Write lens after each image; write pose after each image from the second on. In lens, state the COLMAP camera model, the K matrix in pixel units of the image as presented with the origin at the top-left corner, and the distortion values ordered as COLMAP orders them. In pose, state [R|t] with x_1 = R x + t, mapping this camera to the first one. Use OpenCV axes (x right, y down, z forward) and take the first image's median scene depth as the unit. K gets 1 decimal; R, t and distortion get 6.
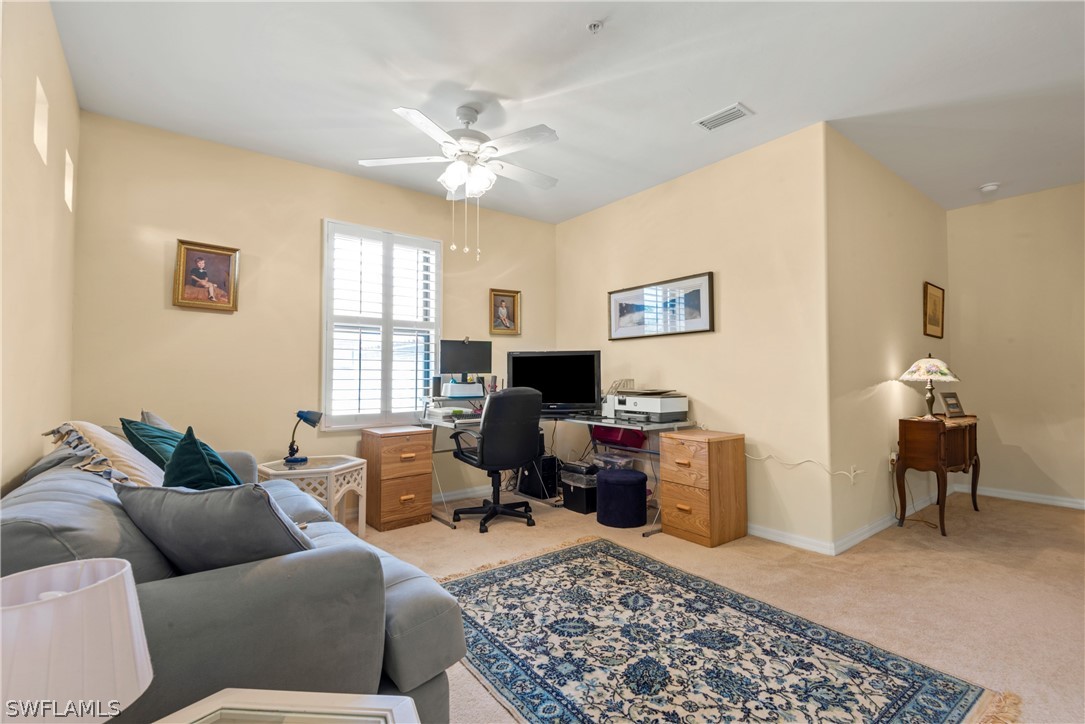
lens RADIAL K [[500.0, 0, 533.6], [0, 500.0, 367.0], [0, 0, 1]] dist [0.024167, -0.006308]
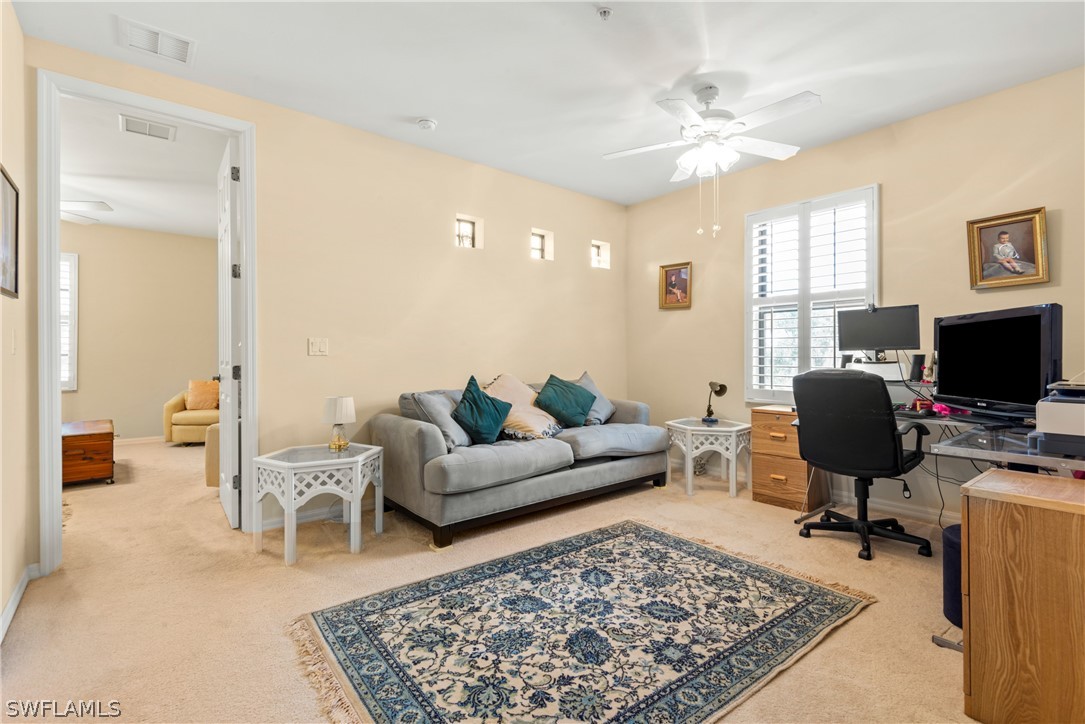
lens RADIAL K [[500.0, 0, 545.2], [0, 500.0, 356.9], [0, 0, 1]] dist [0.024167, -0.006308]
pose [[0.018399, 0.002598, -0.999827, 1.068861], [0.014085, 0.999897, 0.002858, 0.023247], [0.999731, -0.014135, 0.018361, 0.788734]]
